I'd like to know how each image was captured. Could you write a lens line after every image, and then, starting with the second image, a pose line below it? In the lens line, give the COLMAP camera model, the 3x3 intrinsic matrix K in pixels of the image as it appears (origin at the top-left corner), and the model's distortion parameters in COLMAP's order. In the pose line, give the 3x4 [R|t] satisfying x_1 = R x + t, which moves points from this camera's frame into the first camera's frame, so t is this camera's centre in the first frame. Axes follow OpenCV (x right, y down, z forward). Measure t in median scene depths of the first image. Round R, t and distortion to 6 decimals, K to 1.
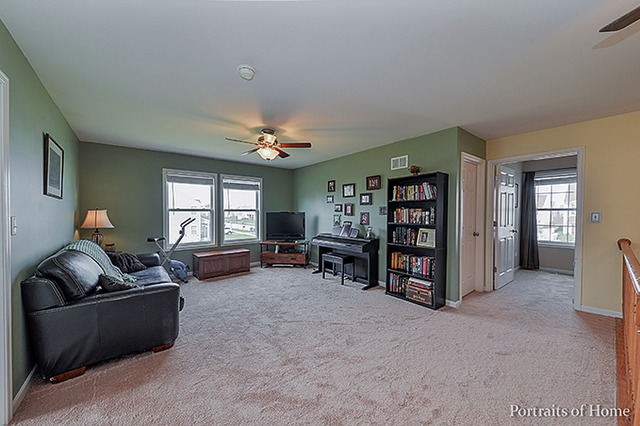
lens RADIAL K [[233.0, 0, 320.0], [0, 233.0, 213.0], [0, 0, 1]] dist [0.000924, -0.000116]
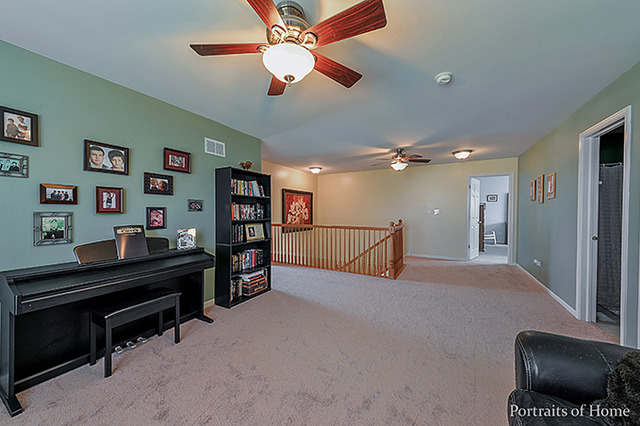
lens RADIAL K [[233.0, 0, 320.0], [0, 233.0, 213.0], [0, 0, 1]] dist [0.000924, -0.000116]
pose [[-0.382093, -0.010873, 0.924060, -0.603832], [-0.001631, 0.999937, 0.011091, 0.005911], [-0.924123, 0.002731, -0.382086, 1.042831]]
